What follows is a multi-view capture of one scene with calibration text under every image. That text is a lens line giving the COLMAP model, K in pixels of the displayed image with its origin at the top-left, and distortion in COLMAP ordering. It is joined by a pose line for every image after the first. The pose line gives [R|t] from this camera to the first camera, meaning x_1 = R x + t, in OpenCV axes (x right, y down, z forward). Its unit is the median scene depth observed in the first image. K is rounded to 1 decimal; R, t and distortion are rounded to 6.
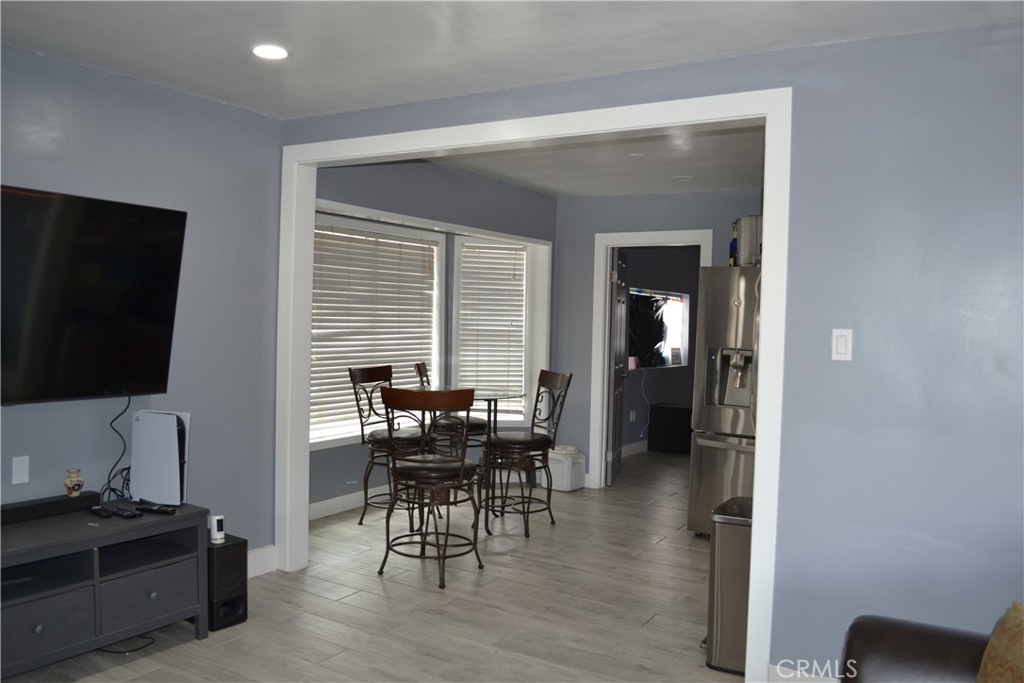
lens RADIAL K [[823.2, 0, 512.0], [0, 823.2, 341.5], [0, 0, 1]] dist [-0.077141, -0.003975]
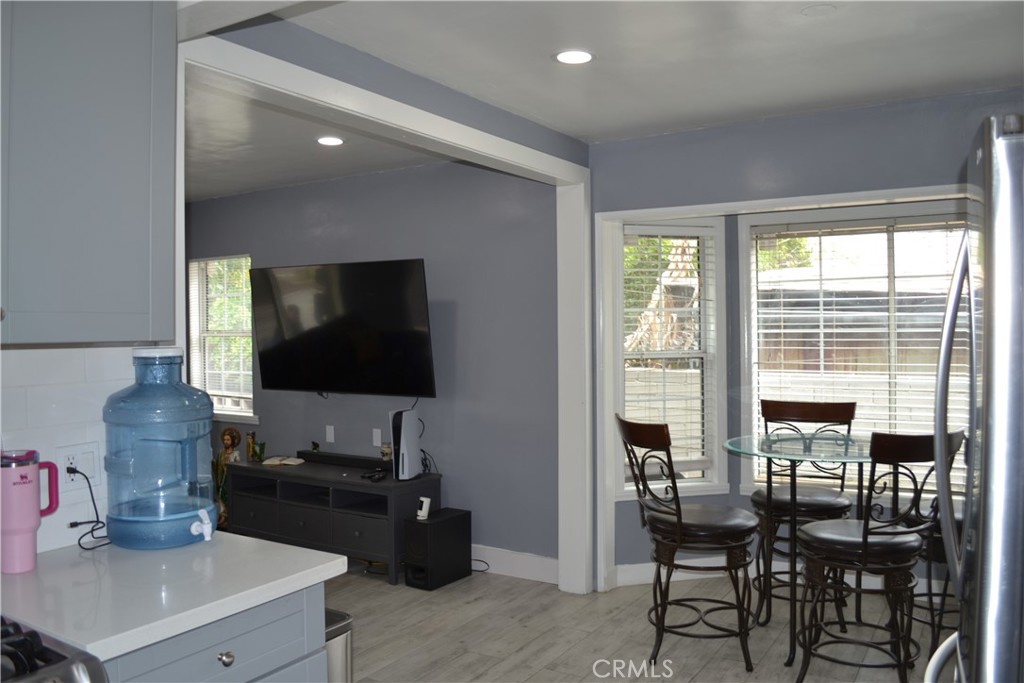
lens RADIAL K [[823.2, 0, 512.0], [0, 823.2, 341.5], [0, 0, 1]] dist [-0.077141, -0.003975]
pose [[0.008624, -0.008529, -0.999926, 0.909150], [-0.027464, 0.999584, -0.008763, -0.019035], [0.999586, 0.027538, 0.008386, 1.121244]]
